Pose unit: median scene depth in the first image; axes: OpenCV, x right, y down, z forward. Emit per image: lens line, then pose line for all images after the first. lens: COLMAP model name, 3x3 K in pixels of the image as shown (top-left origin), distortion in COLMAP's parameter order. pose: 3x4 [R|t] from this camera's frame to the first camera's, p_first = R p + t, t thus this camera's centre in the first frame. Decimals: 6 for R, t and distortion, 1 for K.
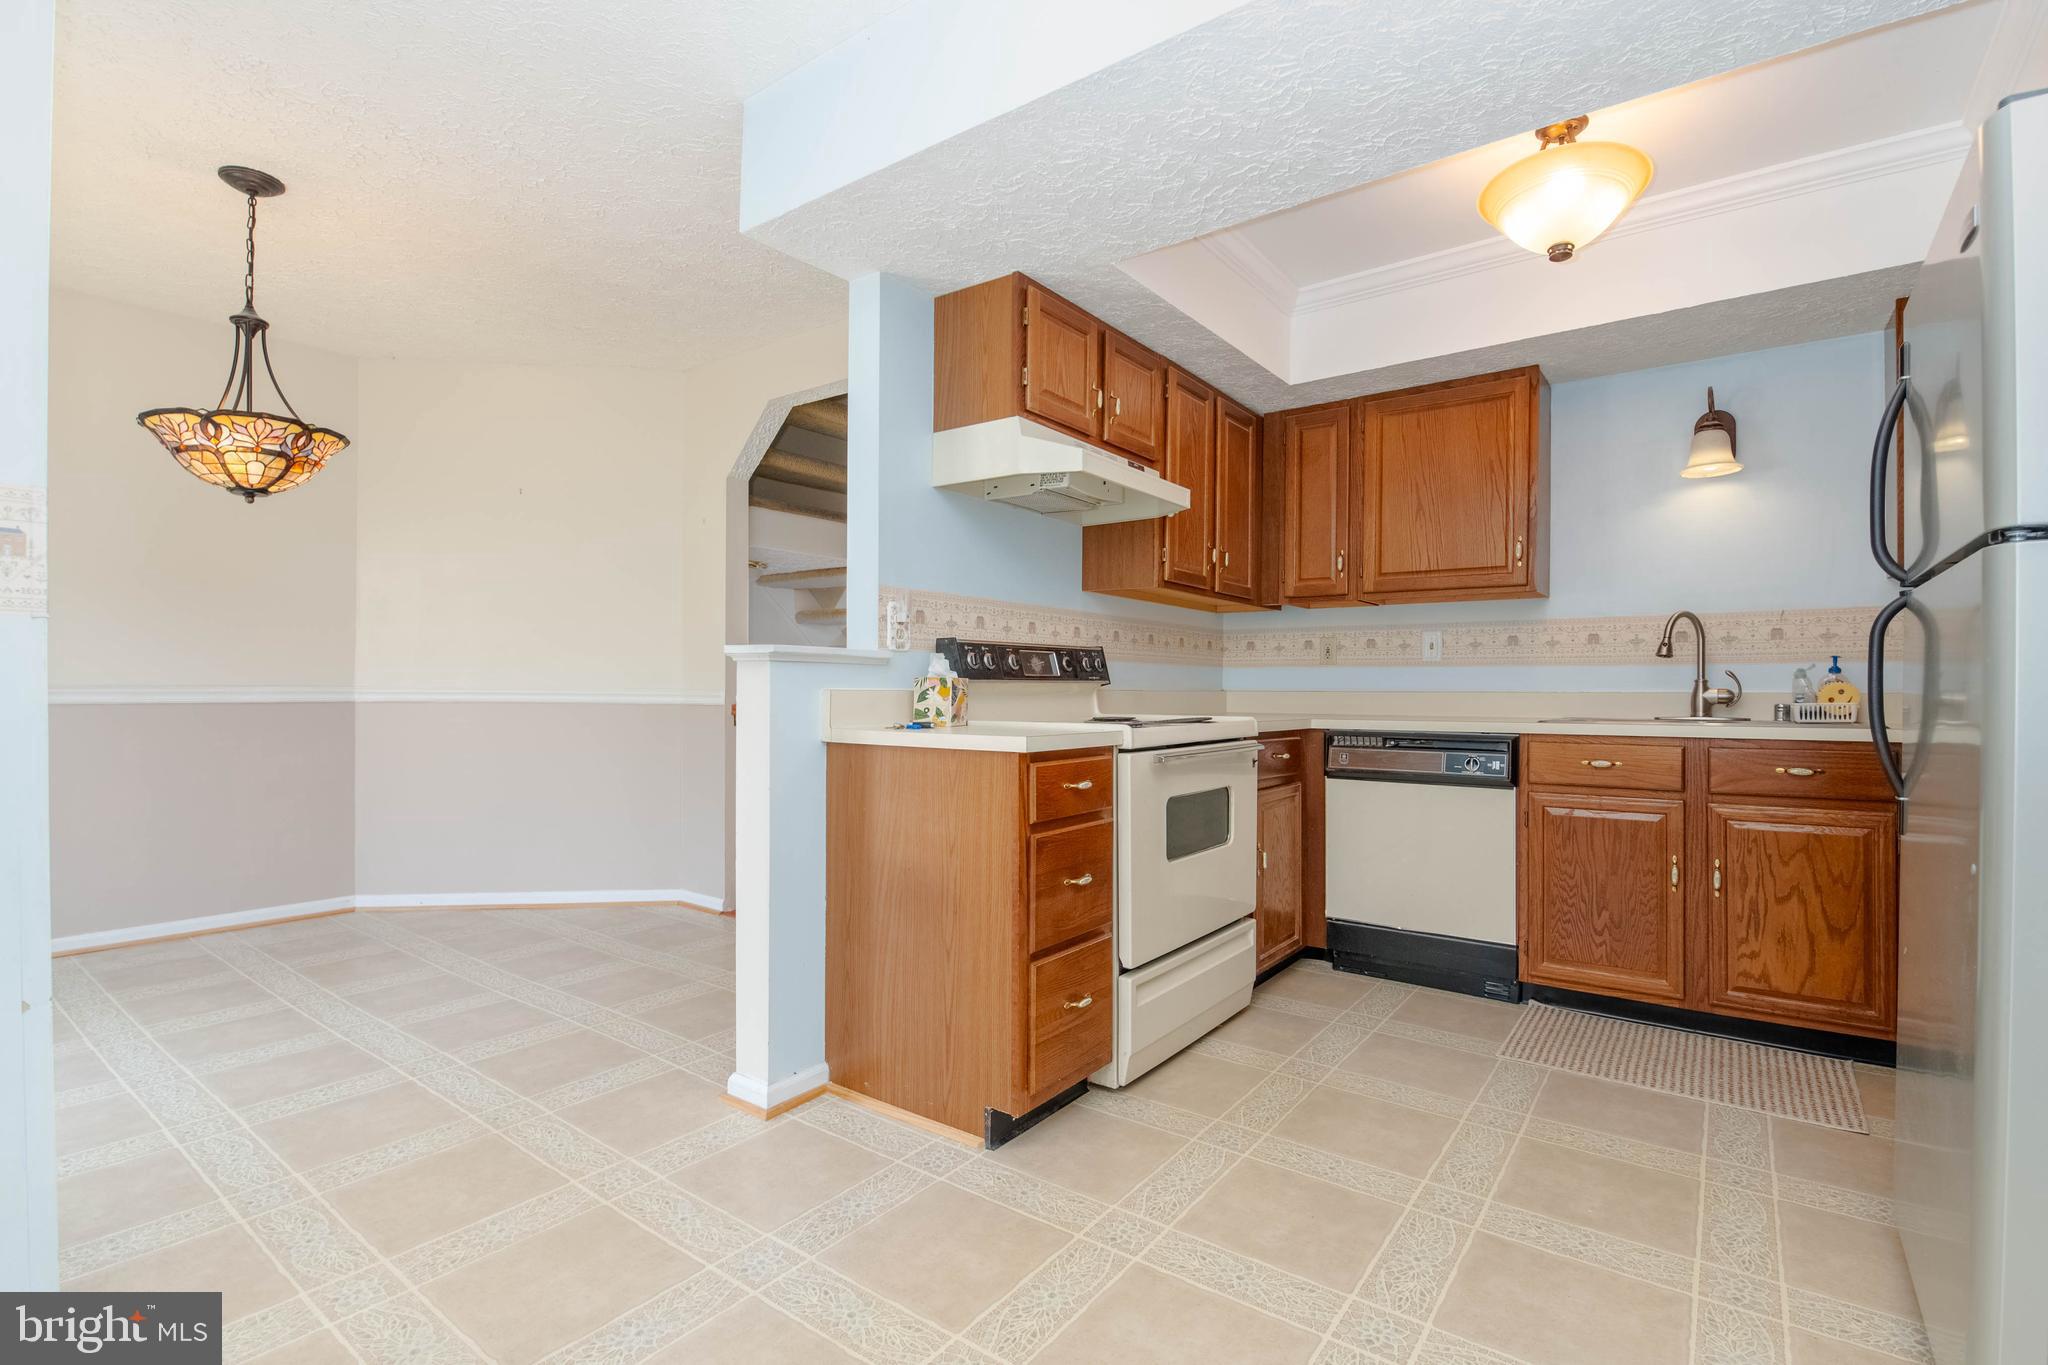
lens RADIAL K [[959.1, 0, 987.1], [0, 959.1, 686.3], [0, 0, 1]] dist [0.010844, -0.011453]
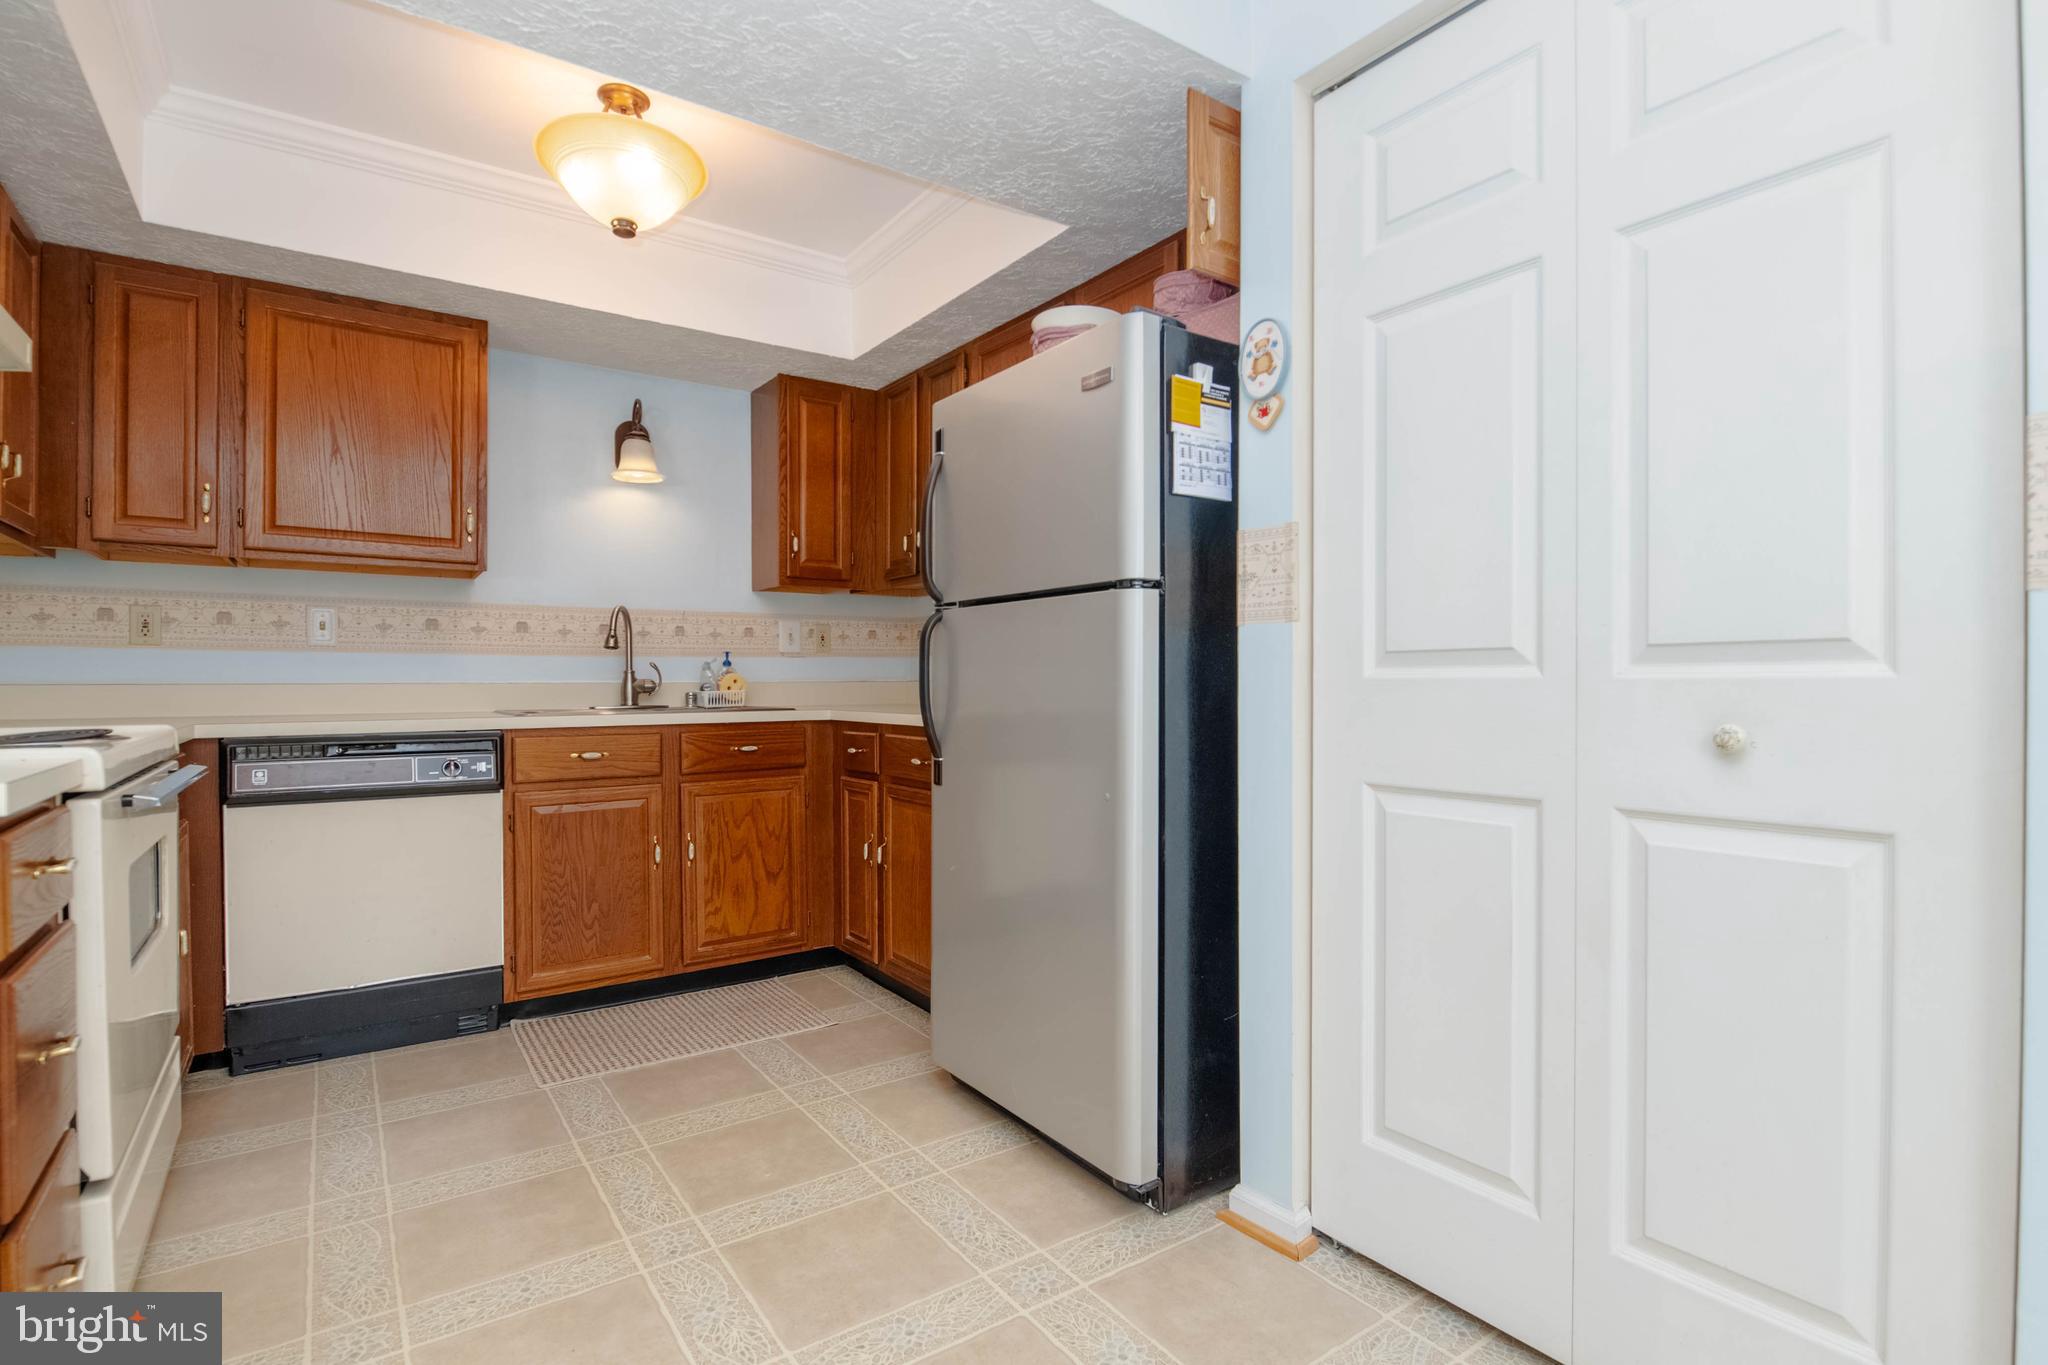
lens RADIAL K [[1014.8, 0, 1032.8], [0, 1014.8, 687.2], [0, 0, 1]] dist [0.007431, -0.012176]
pose [[0.269874, -0.010495, 0.962839, -0.228685], [-0.000868, 0.999938, 0.011143, -0.001554], [-0.962895, -0.003843, 0.269848, 0.265499]]
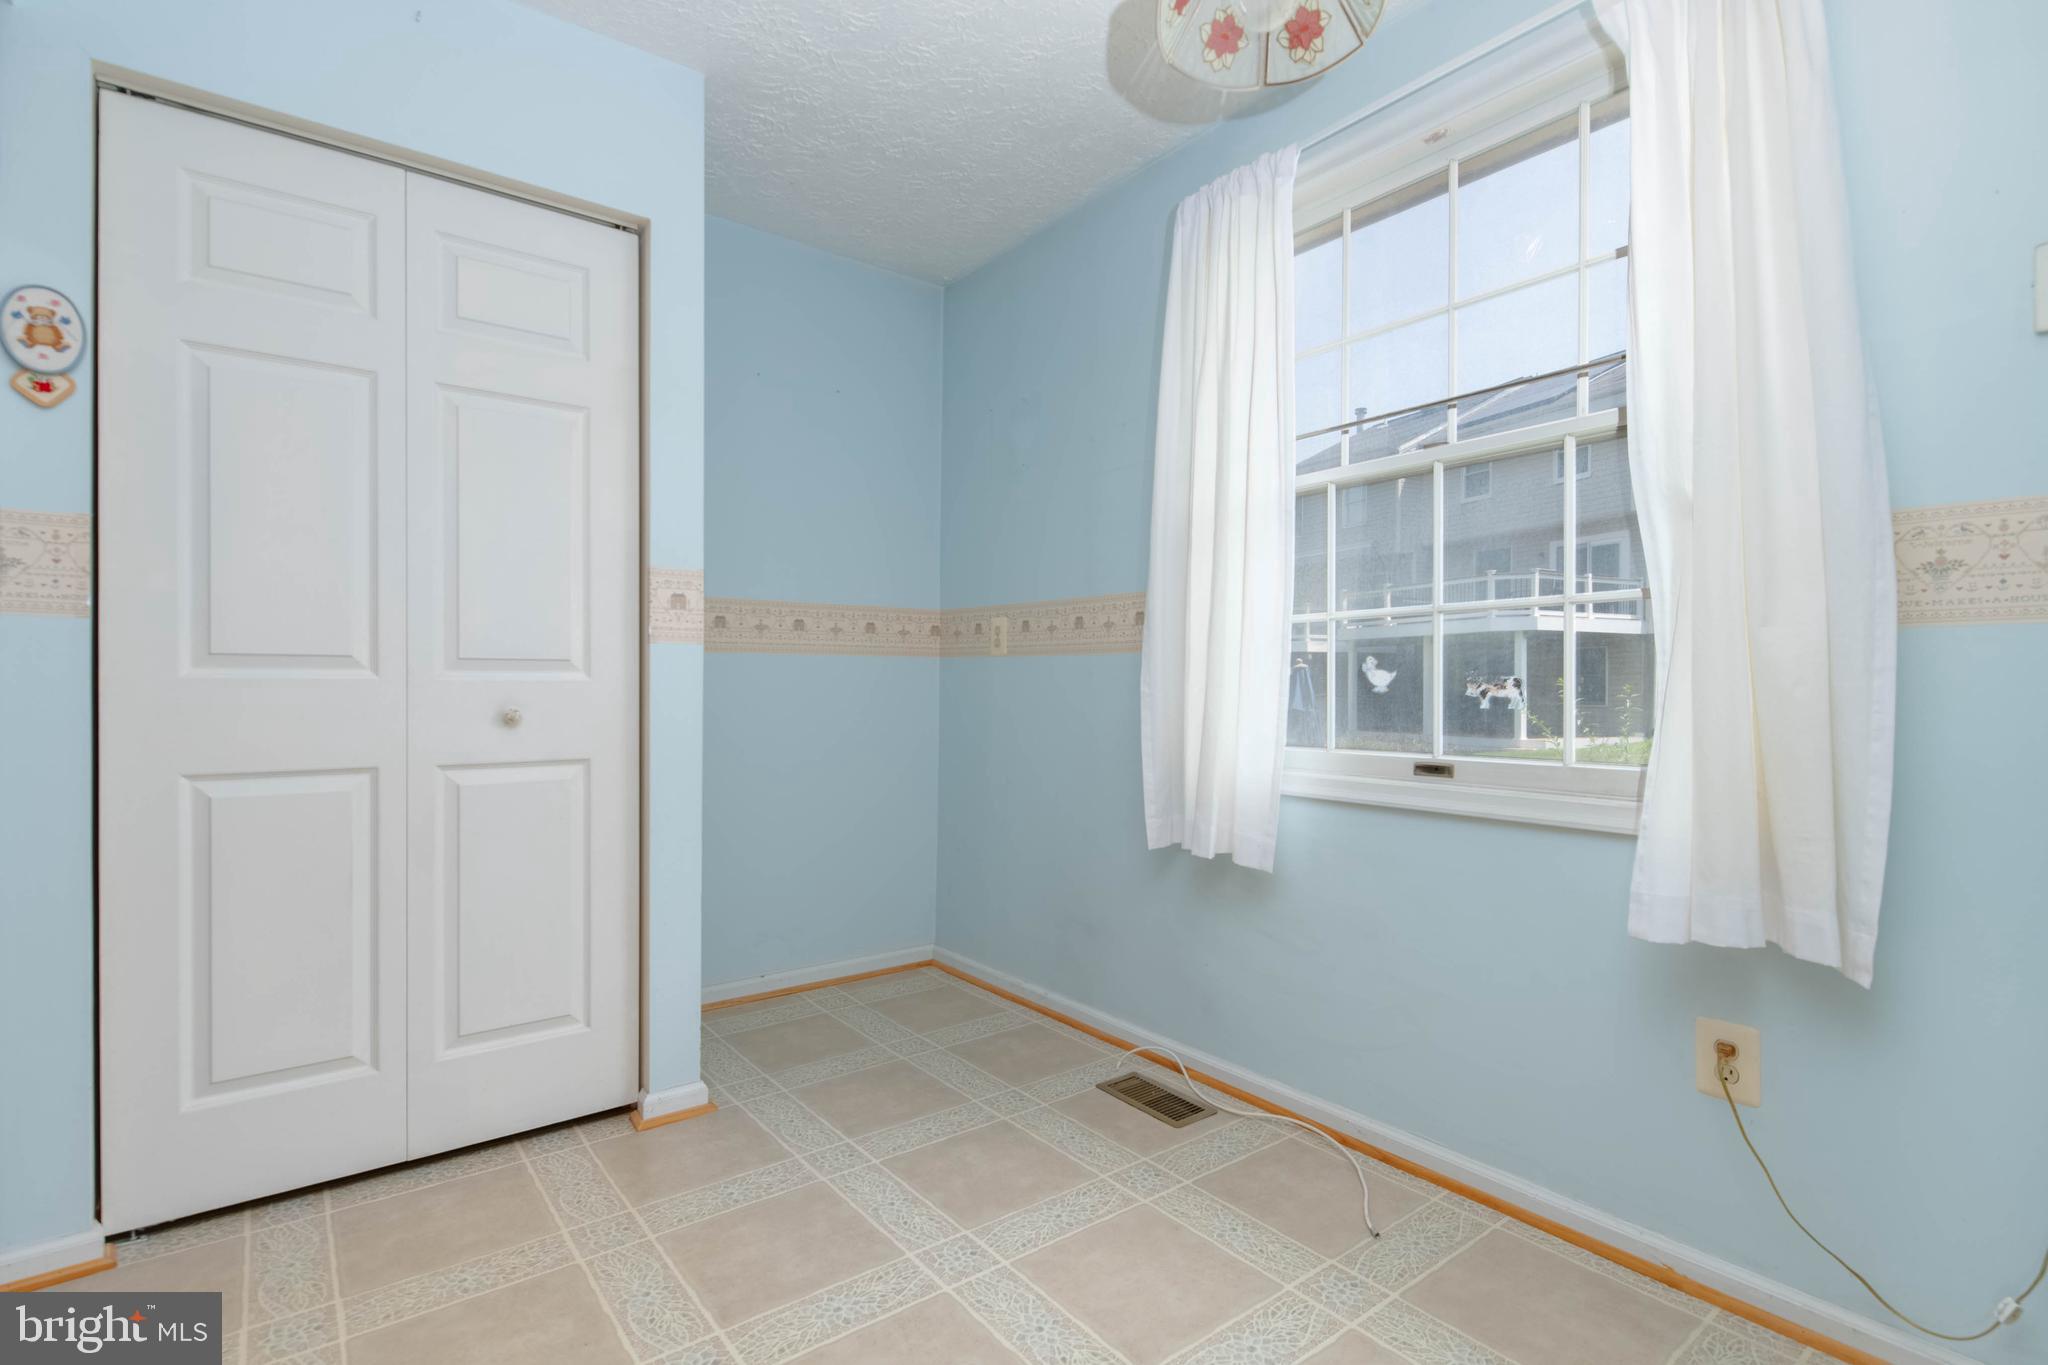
lens RADIAL K [[959.1, 0, 987.1], [0, 959.1, 686.3], [0, 0, 1]] dist [0.010844, -0.011453]
pose [[-0.970422, -0.007476, 0.241300, -0.238227], [-0.007991, 0.999967, -0.001159, 0.002067], [-0.241283, -0.003053, -0.970450, 0.695913]]
